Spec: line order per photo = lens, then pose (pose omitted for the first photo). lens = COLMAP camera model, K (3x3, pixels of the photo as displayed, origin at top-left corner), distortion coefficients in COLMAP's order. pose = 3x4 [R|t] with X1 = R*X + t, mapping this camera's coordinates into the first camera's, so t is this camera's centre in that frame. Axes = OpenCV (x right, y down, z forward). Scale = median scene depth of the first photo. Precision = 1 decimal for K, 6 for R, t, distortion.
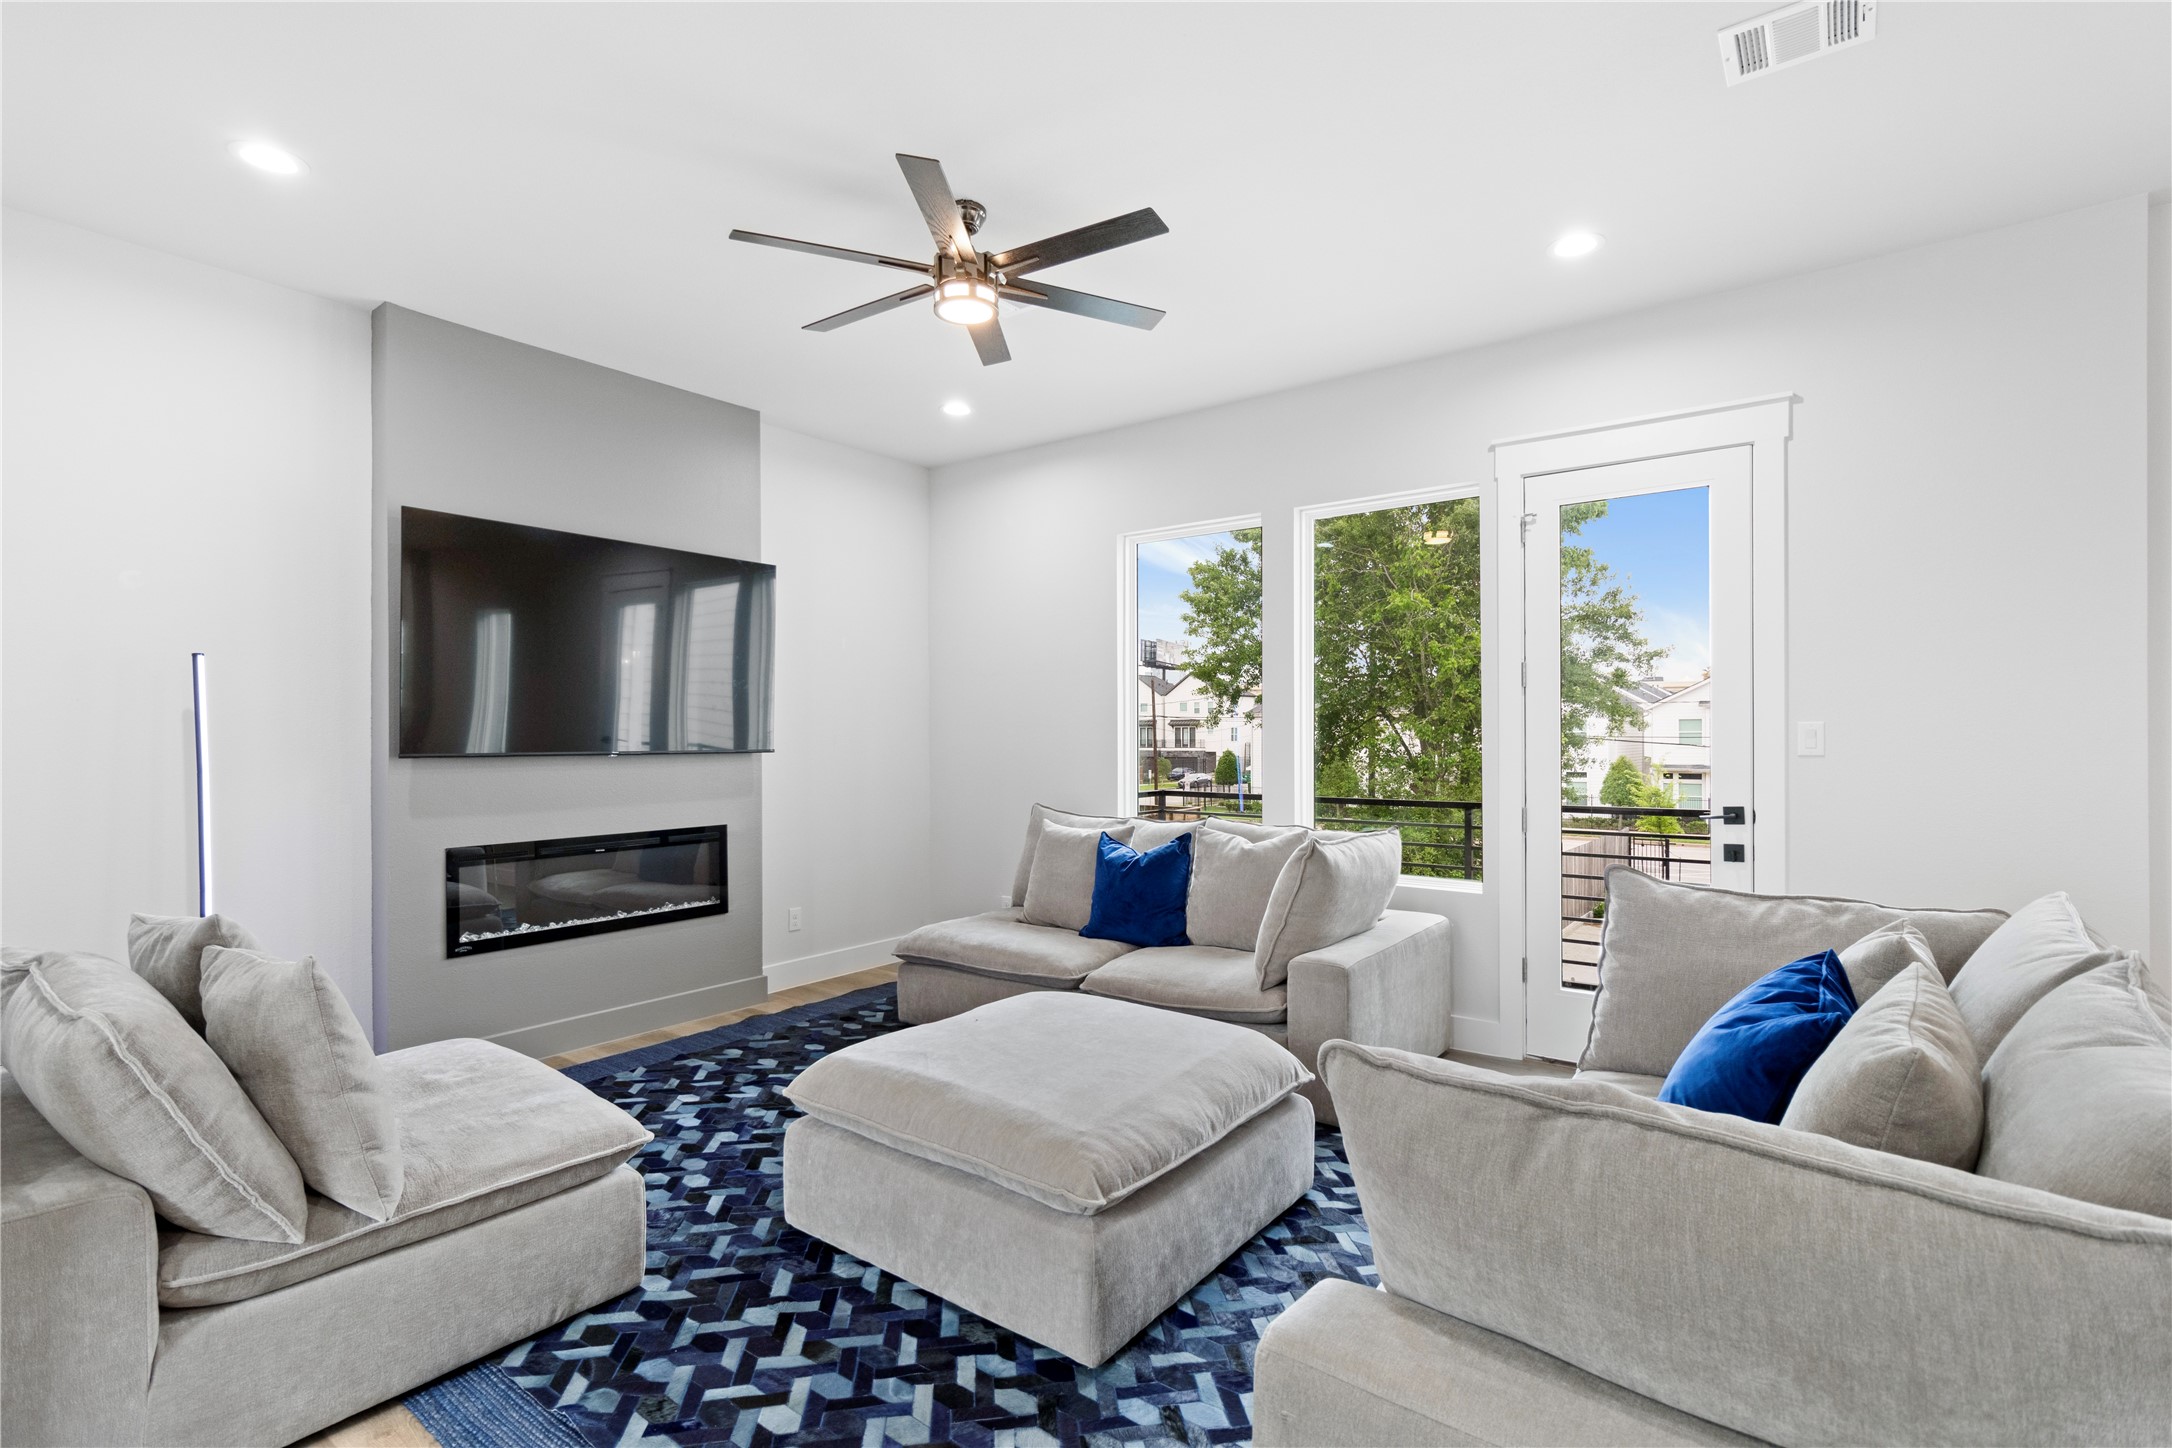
lens RADIAL K [[1021.0, 0, 1096.4], [0, 1021.0, 730.4], [0, 0, 1]] dist [0.003634, 0.001134]
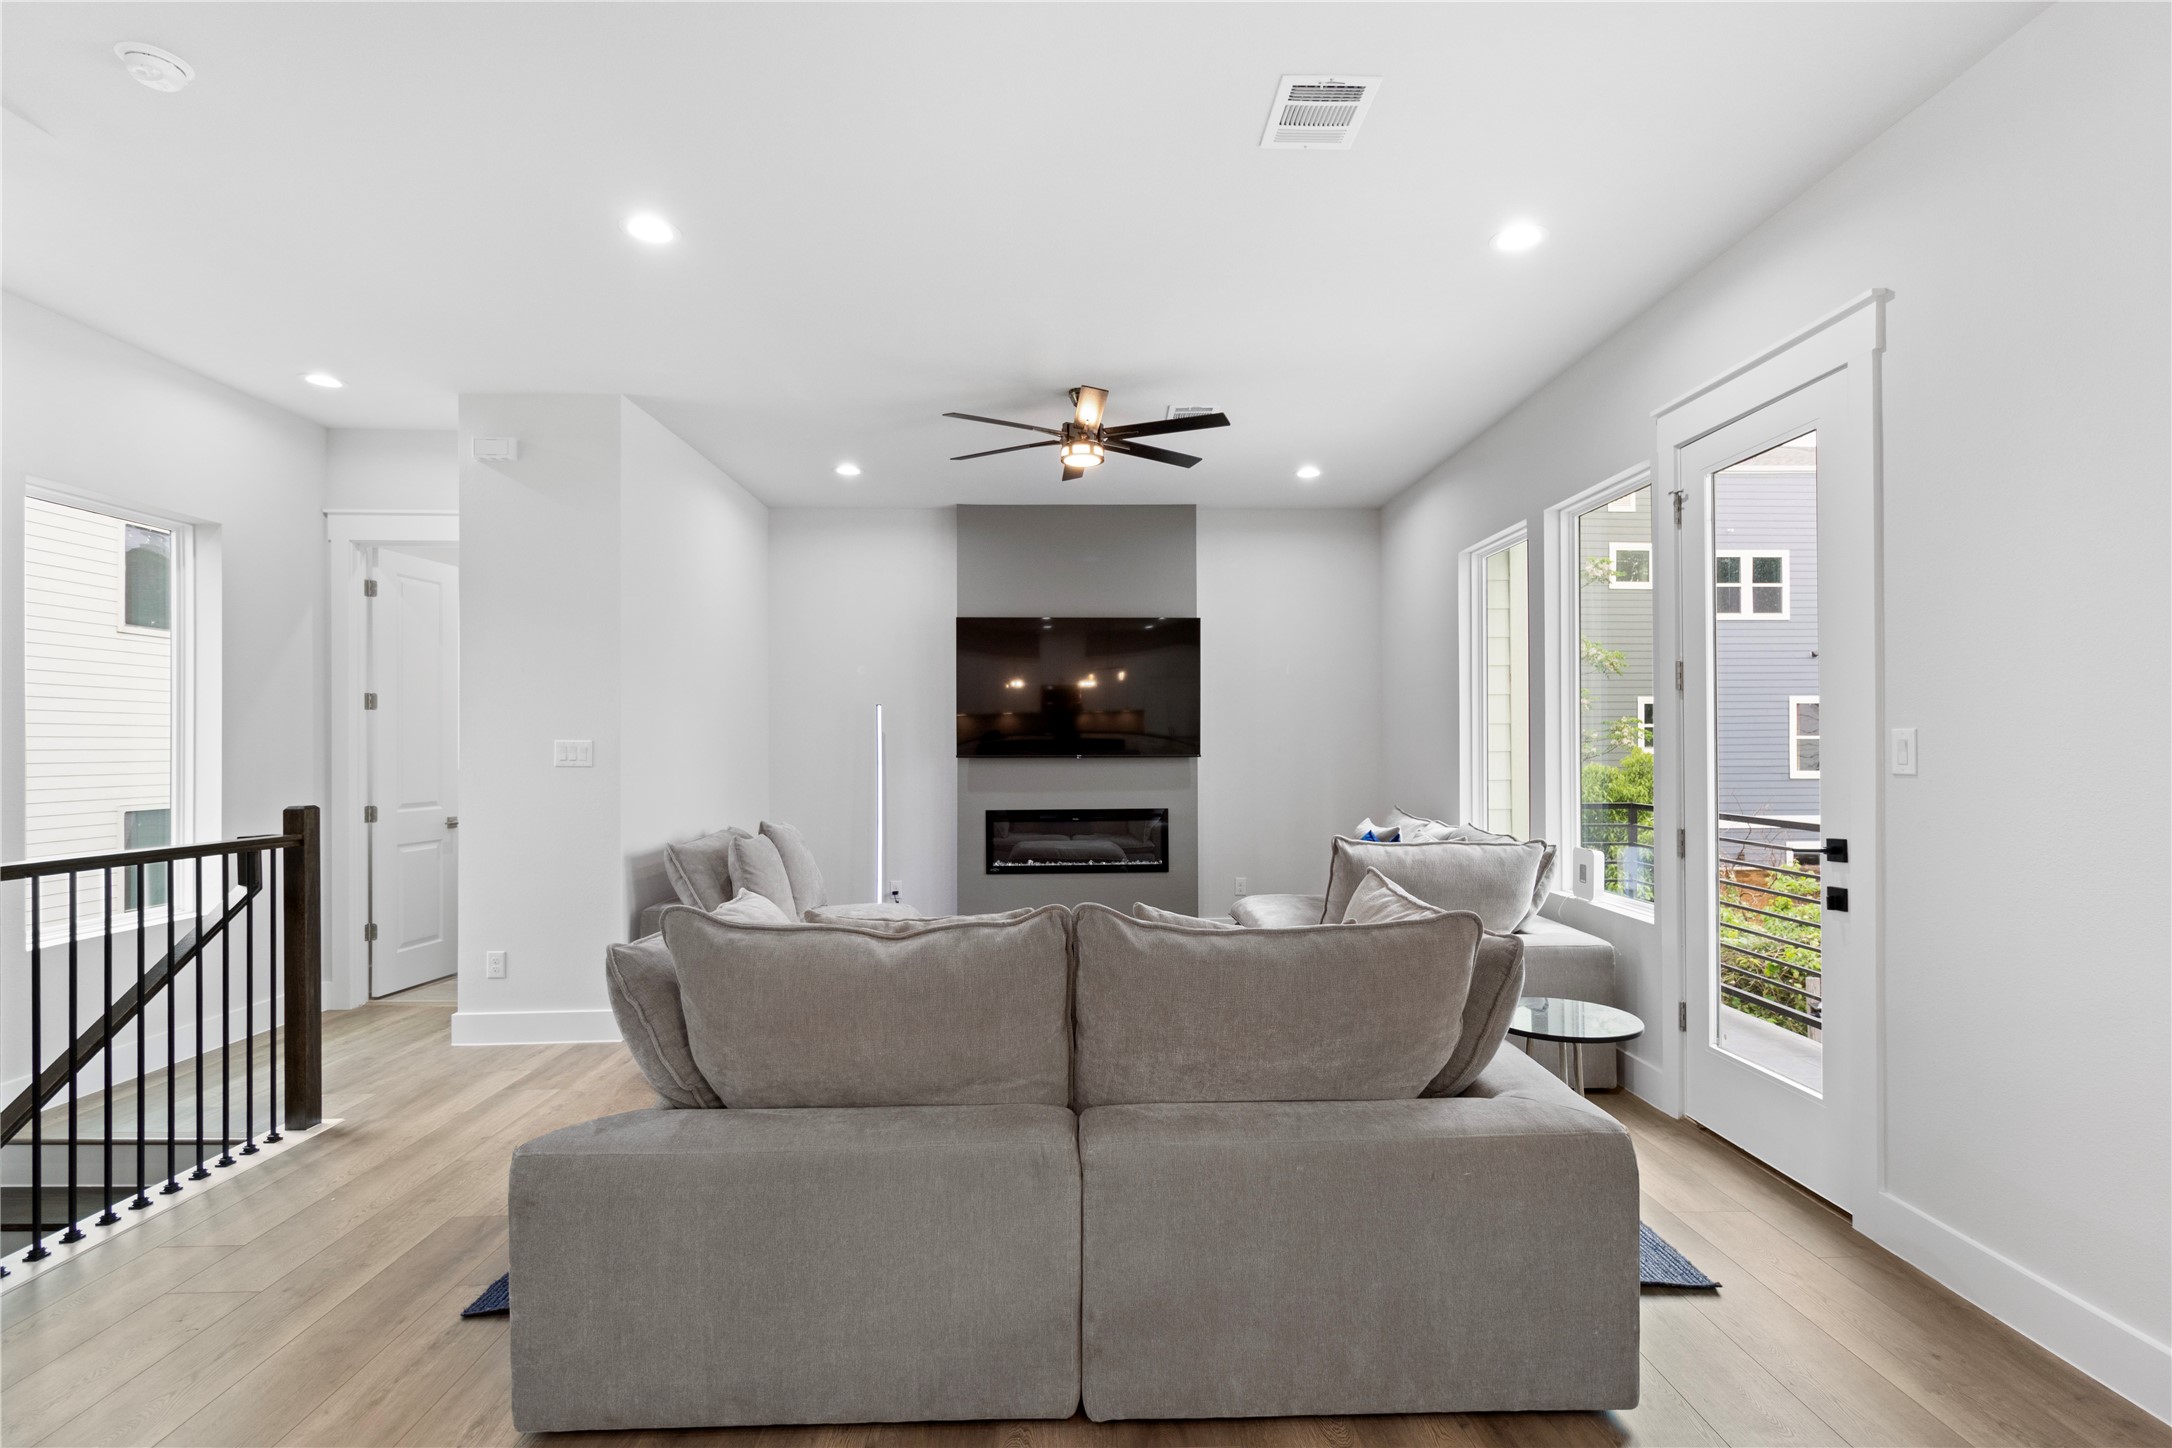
lens RADIAL K [[1021.0, 0, 1103.4], [0, 1021.0, 741.6], [0, 0, 1]] dist [0.003634, 0.001134]
pose [[0.625554, -0.001526, -0.780179, 0.832175], [0.006956, 0.999969, 0.003622, -0.005477], [0.780150, -0.007693, 0.625546, 0.079422]]
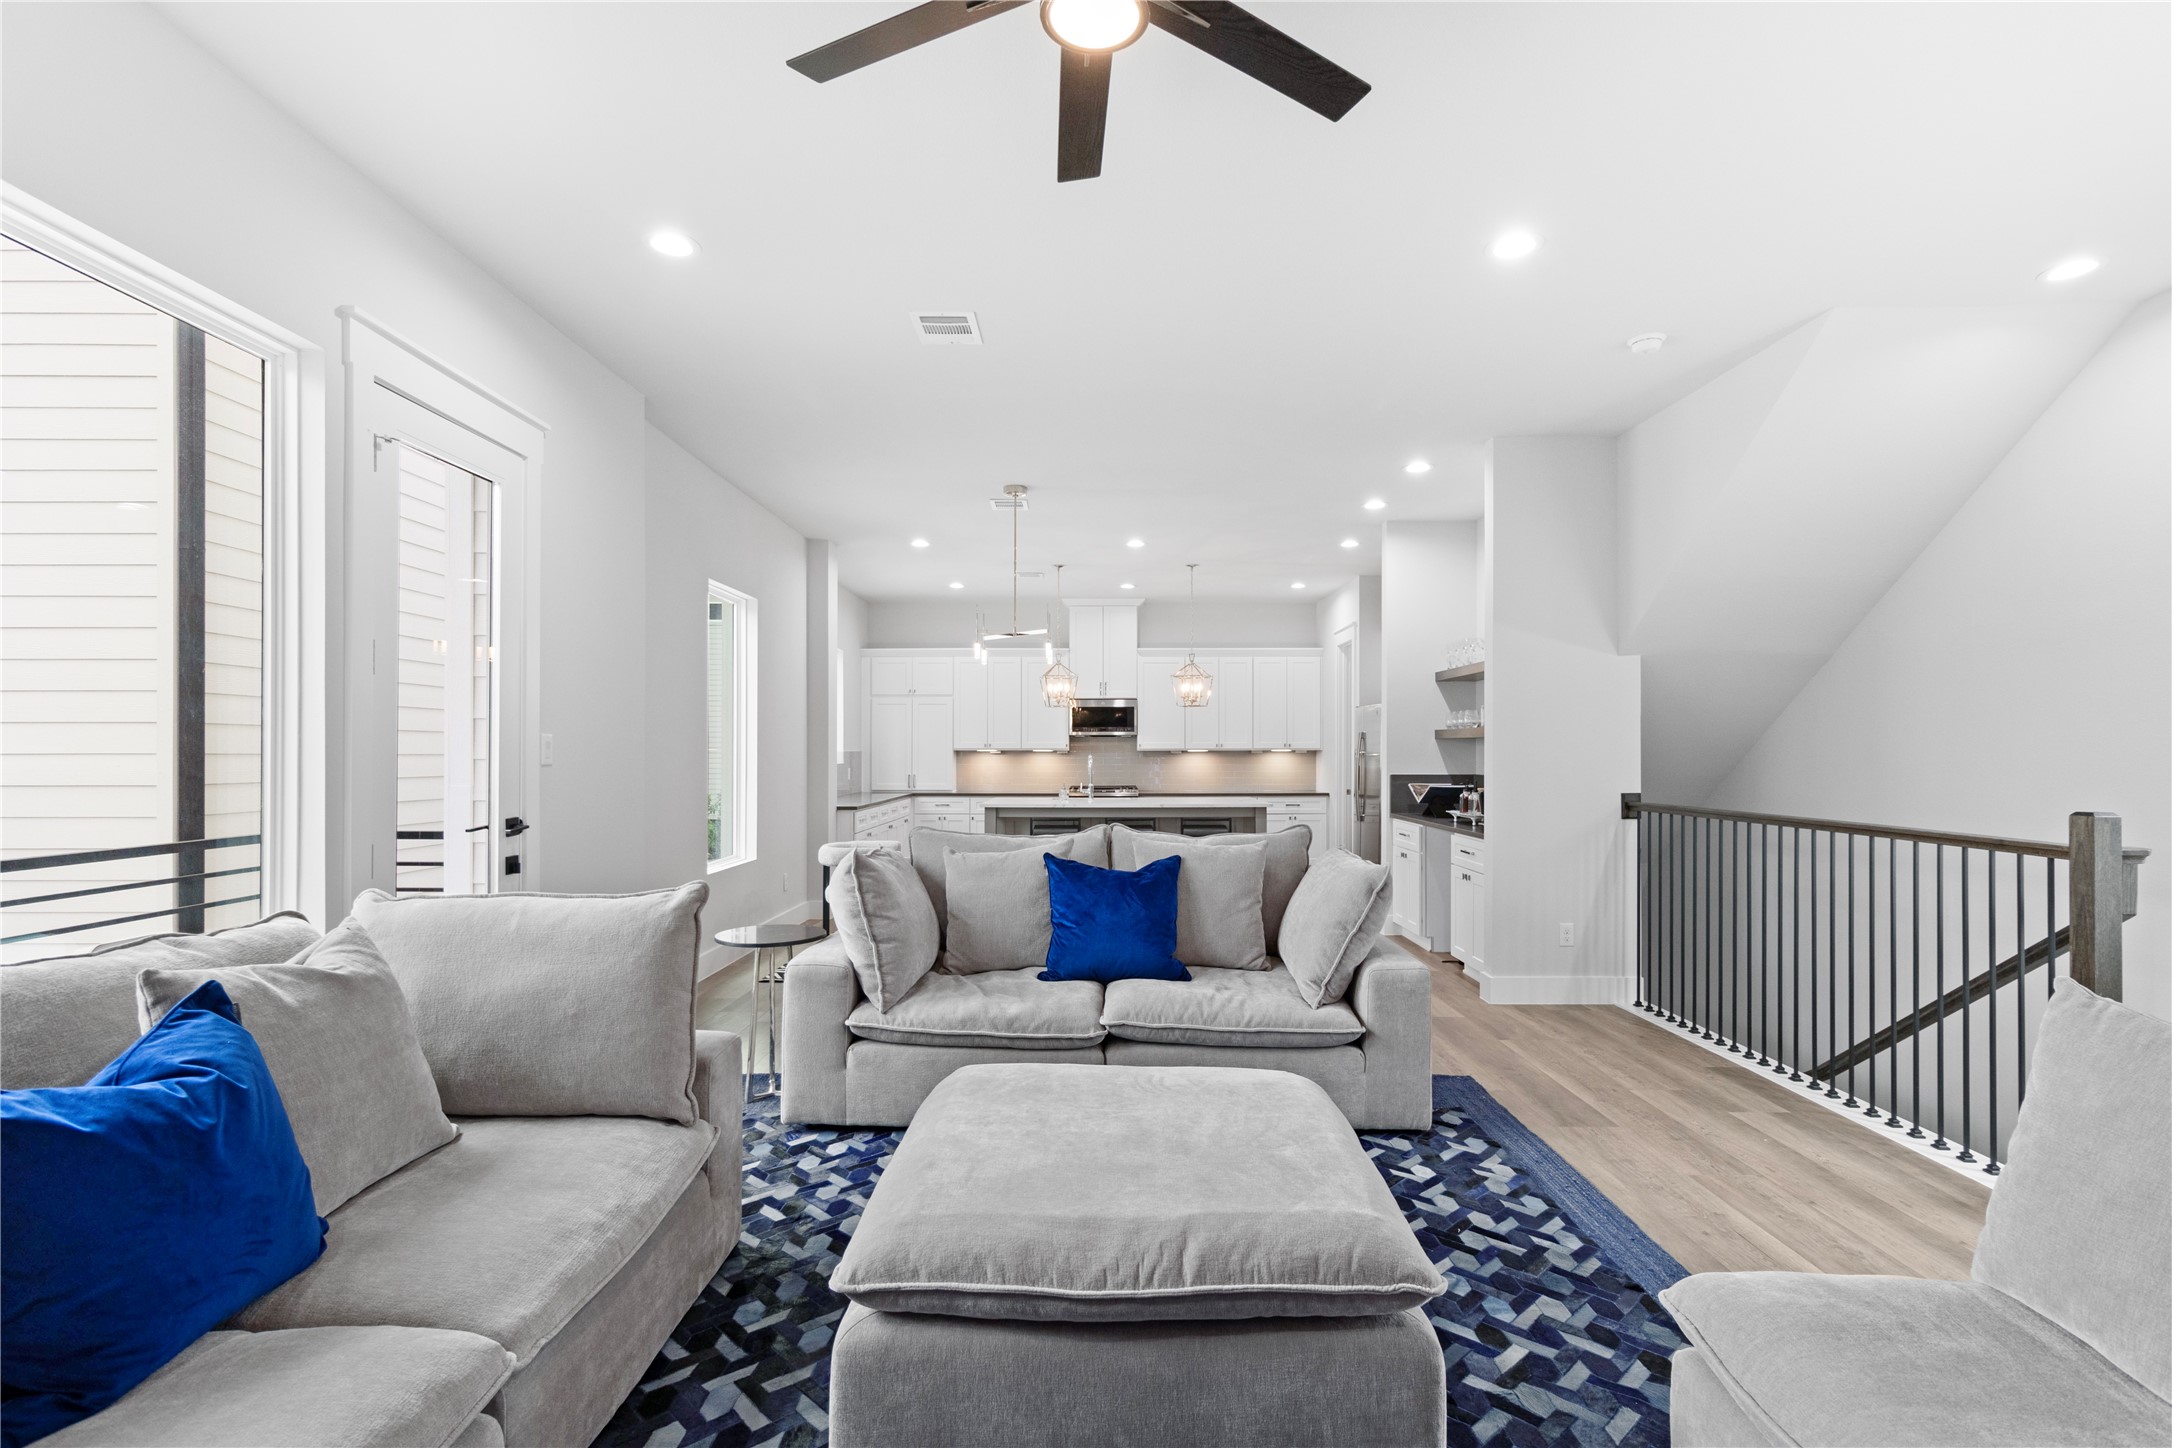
lens RADIAL K [[1021.0, 0, 1093.1], [0, 1021.0, 744.0], [0, 0, 1]] dist [0.003634, 0.001134]
pose [[-0.591768, 0.012079, 0.806018, -0.480392], [-0.003992, 0.999832, -0.017915, 0.017584], [-0.806099, -0.013820, -0.591620, 1.072866]]
